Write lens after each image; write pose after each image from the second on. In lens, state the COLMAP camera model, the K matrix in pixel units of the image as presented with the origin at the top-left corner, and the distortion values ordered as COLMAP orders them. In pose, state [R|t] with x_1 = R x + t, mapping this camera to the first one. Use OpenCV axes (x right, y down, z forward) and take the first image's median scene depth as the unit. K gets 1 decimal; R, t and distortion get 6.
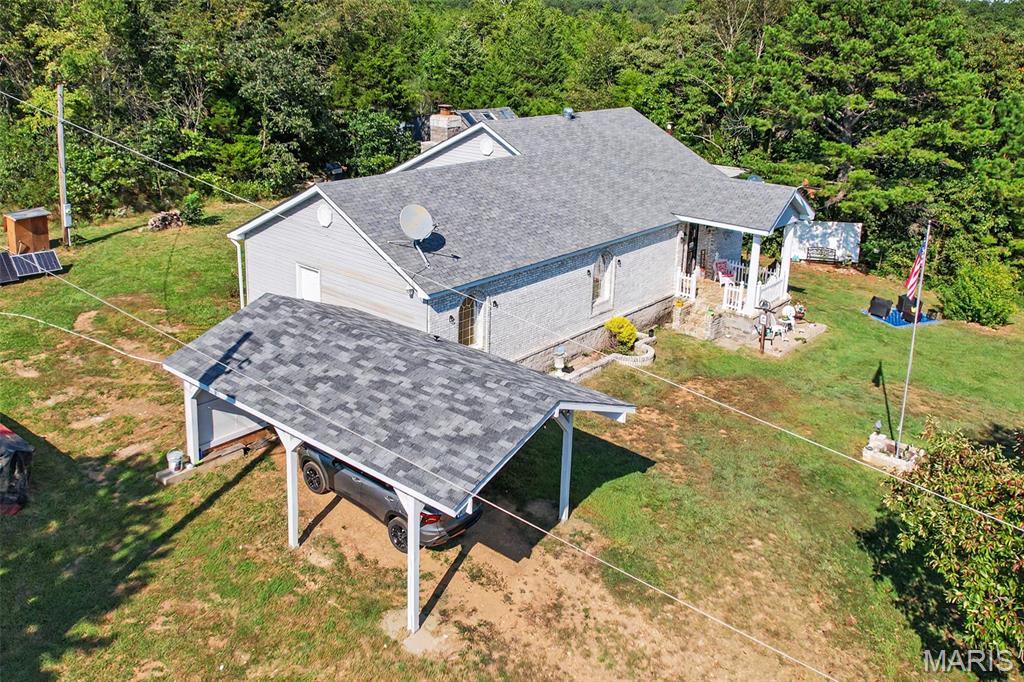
lens RADIAL K [[902.0, 0, 464.4], [0, 902.0, 235.7], [0, 0, 1]] dist [0.008198, -0.003119]
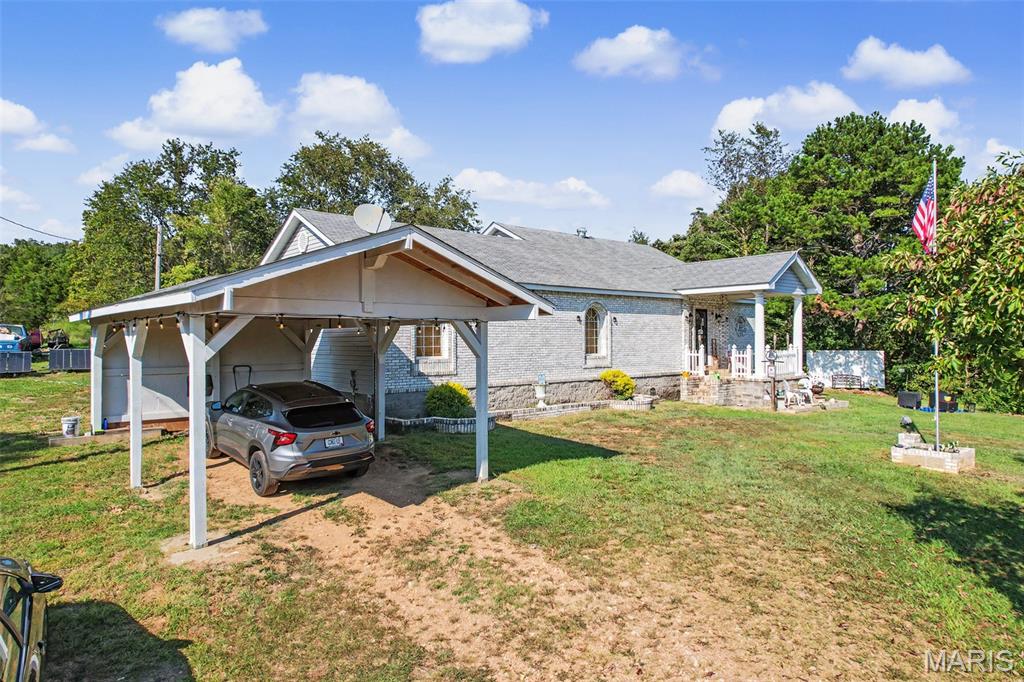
lens RADIAL K [[650.8, 0, 490.3], [0, 650.8, 342.8], [0, 0, 1]] dist [-0.011580, 0.023599]
pose [[0.989086, -0.028051, -0.144647, 0.144352], [-0.007665, 0.970584, -0.240640, 0.239426], [0.147142, 0.239122, 0.959776, 0.305663]]
